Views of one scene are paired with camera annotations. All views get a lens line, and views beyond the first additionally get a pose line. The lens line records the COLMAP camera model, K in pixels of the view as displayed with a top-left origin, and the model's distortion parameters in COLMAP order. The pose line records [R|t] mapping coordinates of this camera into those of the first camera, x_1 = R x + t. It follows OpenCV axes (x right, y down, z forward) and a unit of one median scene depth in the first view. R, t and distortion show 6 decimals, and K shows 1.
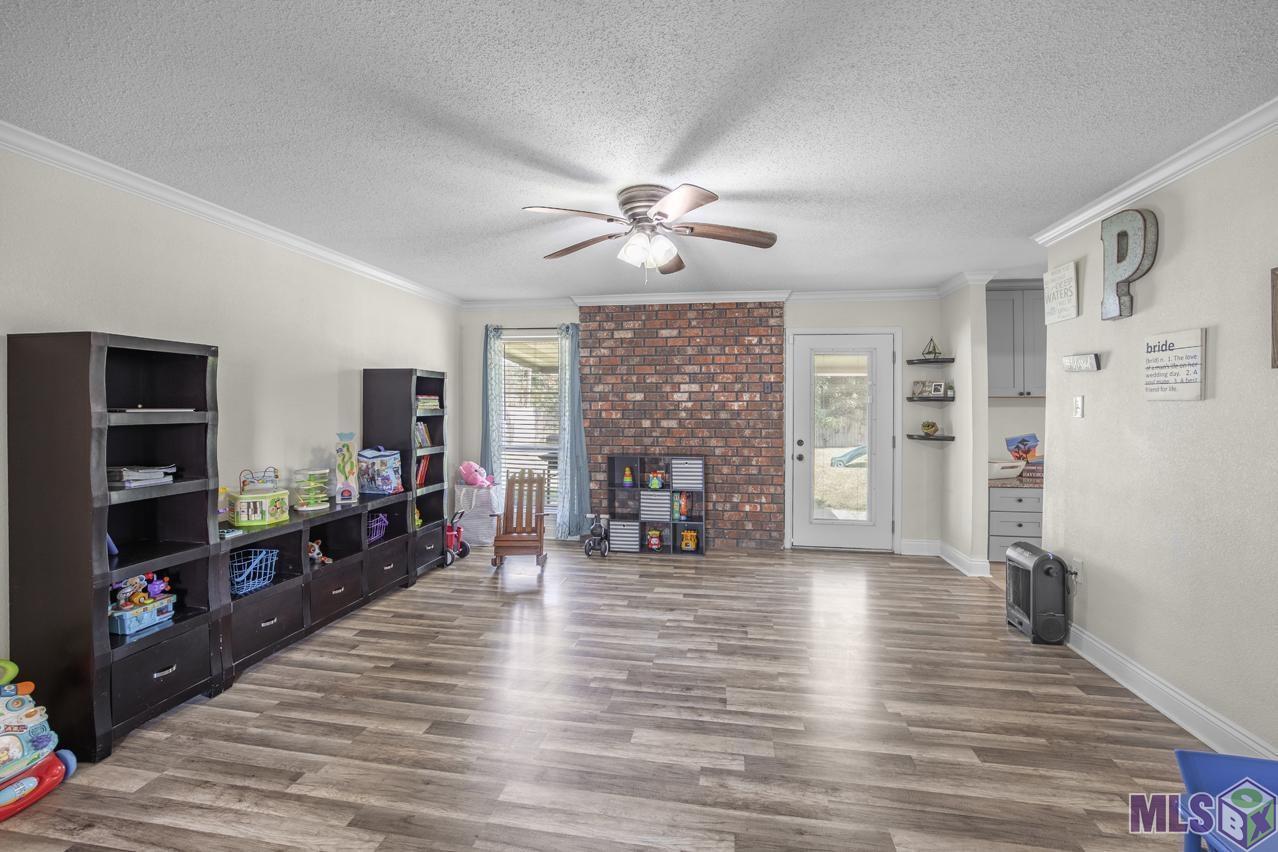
lens RADIAL K [[527.6, 0, 640.0], [0, 527.6, 414.6], [0, 0, 1]] dist [0.000104, 0.001728]
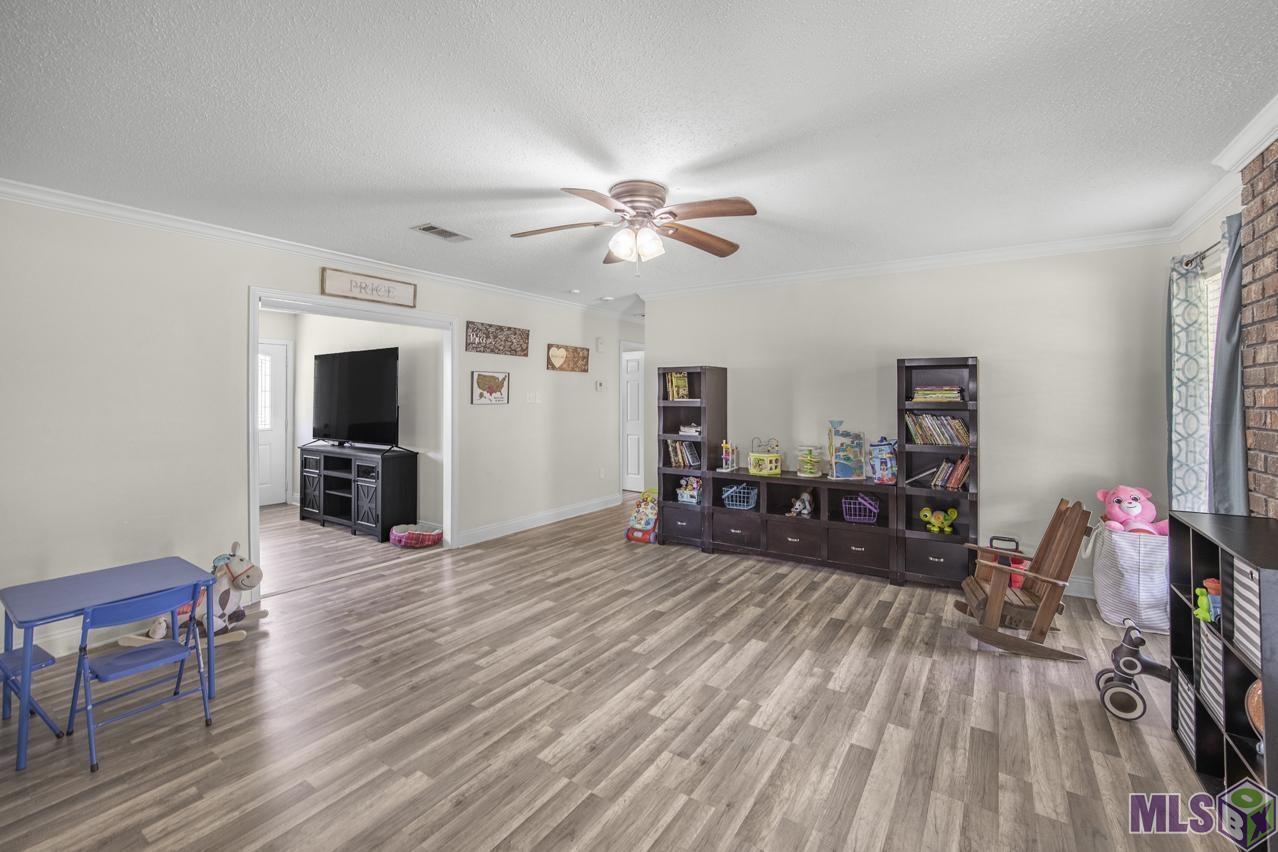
lens RADIAL K [[527.6, 0, 623.9], [0, 527.6, 402.7], [0, 0, 1]] dist [0.000104, 0.001728]
pose [[-0.424729, -0.000487, -0.905320, 0.839384], [-0.007988, 0.999963, 0.003209, -0.001577], [0.905285, 0.008595, -0.424717, 1.274578]]
